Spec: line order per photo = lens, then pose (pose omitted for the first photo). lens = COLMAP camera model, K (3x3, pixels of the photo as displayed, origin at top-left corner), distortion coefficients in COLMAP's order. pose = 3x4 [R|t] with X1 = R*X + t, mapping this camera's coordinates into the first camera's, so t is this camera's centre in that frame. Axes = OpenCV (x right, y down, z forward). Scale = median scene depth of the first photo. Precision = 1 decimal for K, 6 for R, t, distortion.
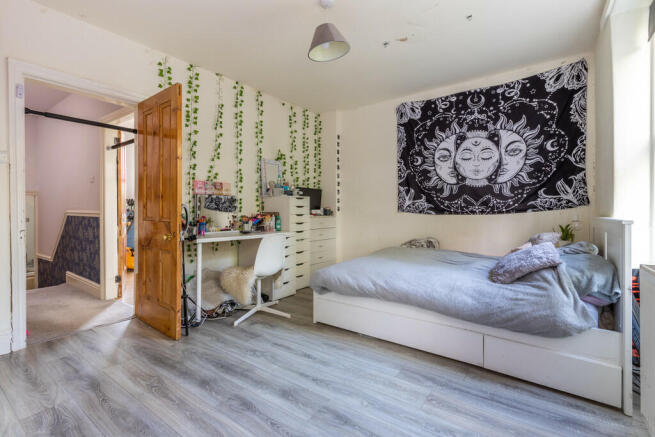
lens RADIAL K [[303.2, 0, 332.2], [0, 303.2, 214.9], [0, 0, 1]] dist [0.001310, -0.000043]
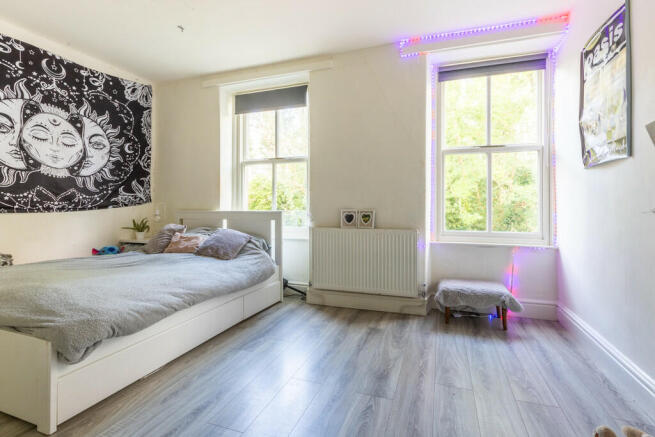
lens RADIAL K [[303.2, 0, 332.2], [0, 303.2, 214.9], [0, 0, 1]] dist [0.001310, -0.000043]
pose [[-0.265900, -0.026407, 0.963639, -0.519972], [0.018628, 0.999297, 0.032524, -0.006307], [-0.963820, 0.026598, -0.265222, 0.544240]]
